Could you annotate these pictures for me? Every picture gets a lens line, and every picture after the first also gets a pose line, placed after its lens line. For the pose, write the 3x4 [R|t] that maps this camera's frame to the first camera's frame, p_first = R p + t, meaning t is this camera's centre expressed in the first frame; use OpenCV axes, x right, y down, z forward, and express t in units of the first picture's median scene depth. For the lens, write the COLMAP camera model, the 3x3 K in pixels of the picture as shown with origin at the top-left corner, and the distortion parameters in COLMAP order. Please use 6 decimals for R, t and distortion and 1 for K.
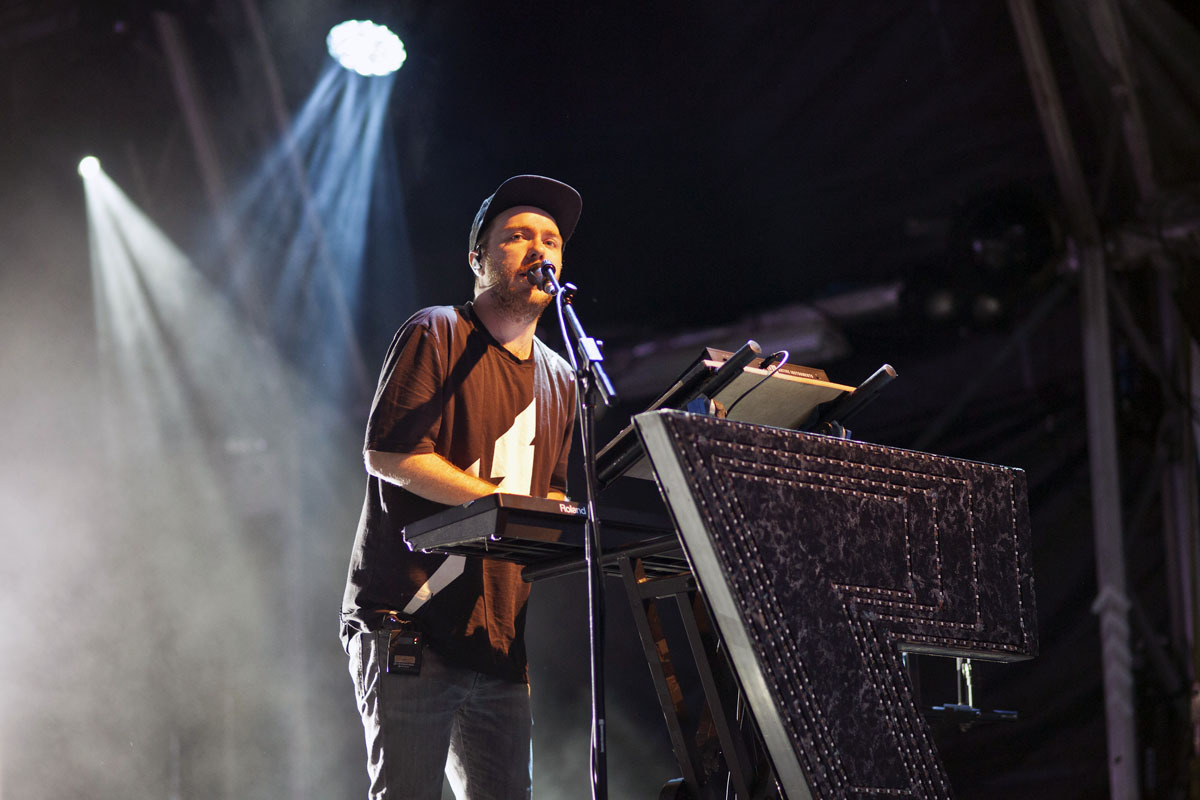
lens RADIAL K [[3530.0, 0, 599.8], [0, 3530.0, 399.7], [0, 0, 1]] dist [-0.083431, 0.000000]
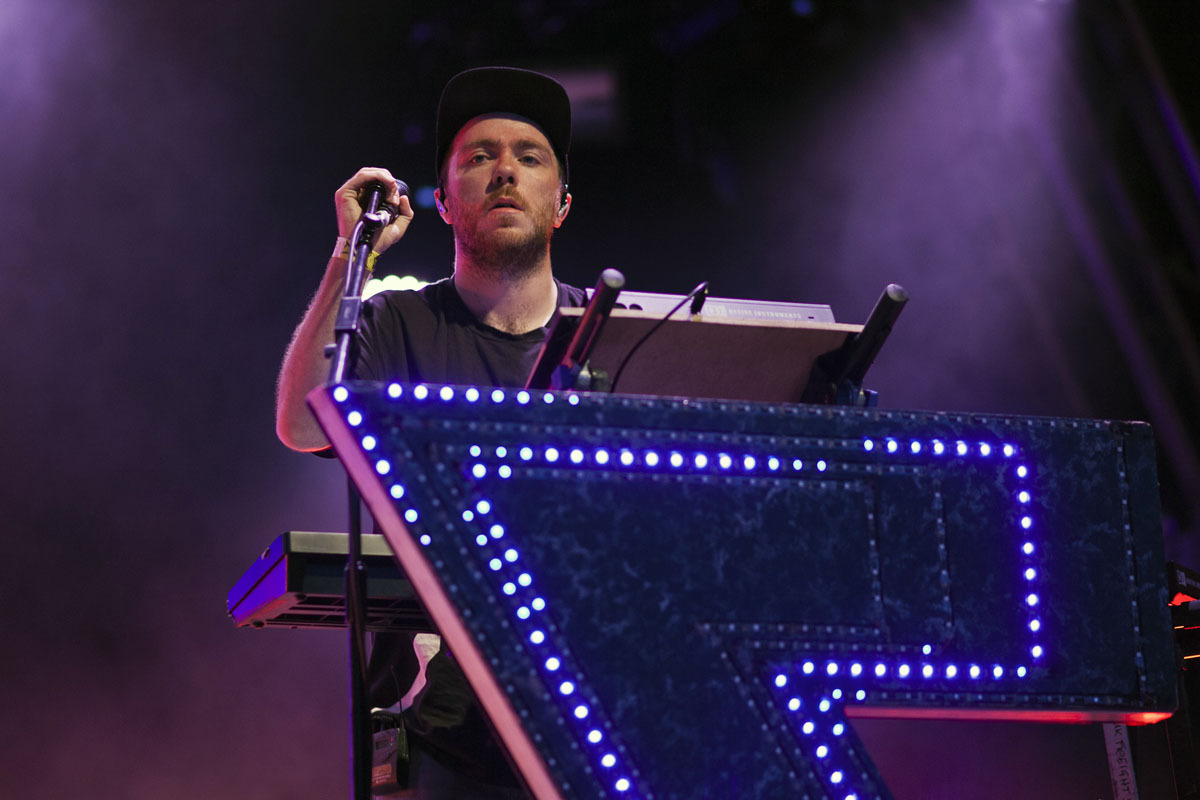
lens RADIAL K [[3530.0, 0, 600.1], [0, 3530.0, 400.8], [0, 0, 1]] dist [-0.083431, 0.000000]
pose [[0.884373, -0.084996, -0.458977, 0.352184], [0.080541, 0.996320, -0.029315, 0.028666], [0.459780, -0.011041, 0.887964, 0.406805]]
